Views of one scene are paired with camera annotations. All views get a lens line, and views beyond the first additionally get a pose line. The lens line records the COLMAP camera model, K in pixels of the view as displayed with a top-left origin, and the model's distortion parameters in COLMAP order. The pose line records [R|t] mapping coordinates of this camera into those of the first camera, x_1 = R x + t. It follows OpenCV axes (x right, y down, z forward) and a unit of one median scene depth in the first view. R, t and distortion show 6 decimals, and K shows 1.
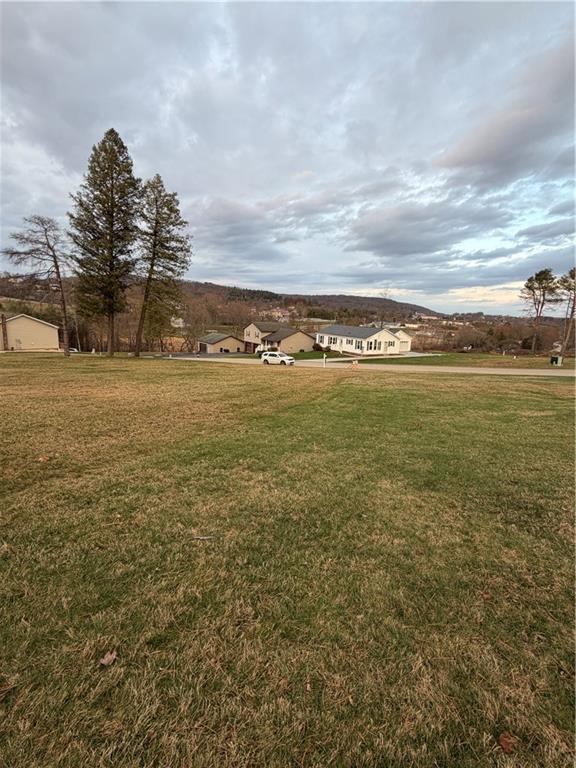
lens RADIAL K [[386.1, 0, 290.6], [0, 386.1, 386.7], [0, 0, 1]] dist [0.005296, 0.002320]
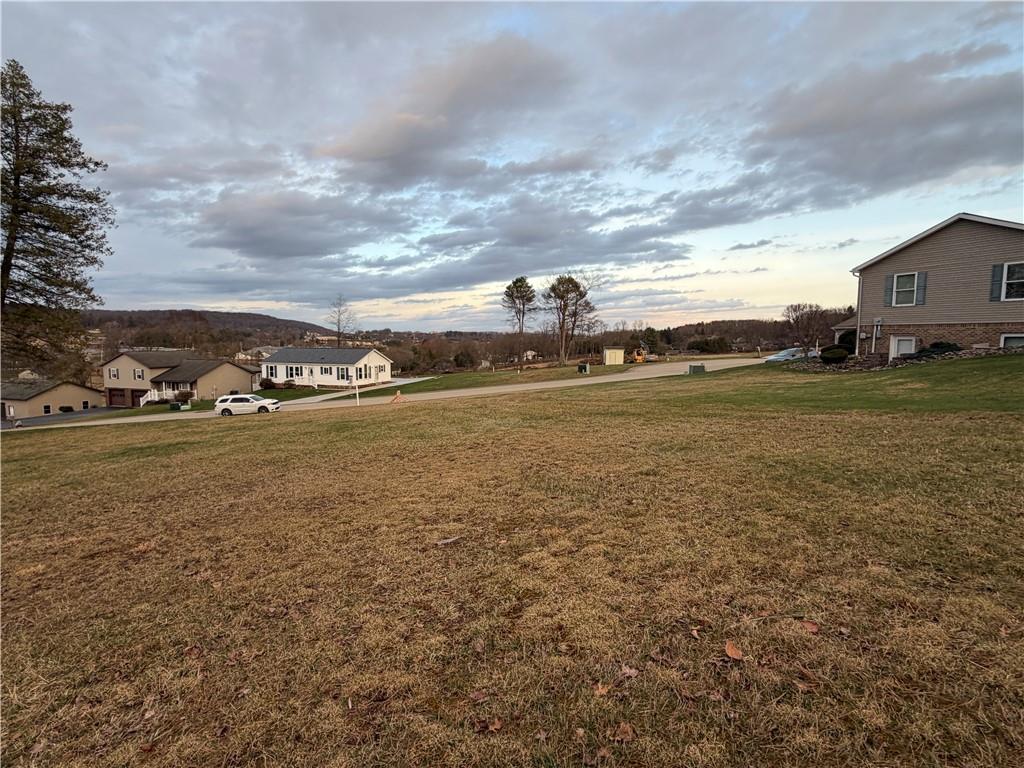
lens RADIAL K [[514.8, 0, 495.3], [0, 514.8, 336.2], [0, 0, 1]] dist [0.005296, 0.002320]
pose [[0.771644, -0.041315, 0.634711, -0.166841], [0.155496, 0.979863, -0.125261, -0.013521], [-0.616755, 0.195352, 0.762529, 0.098438]]
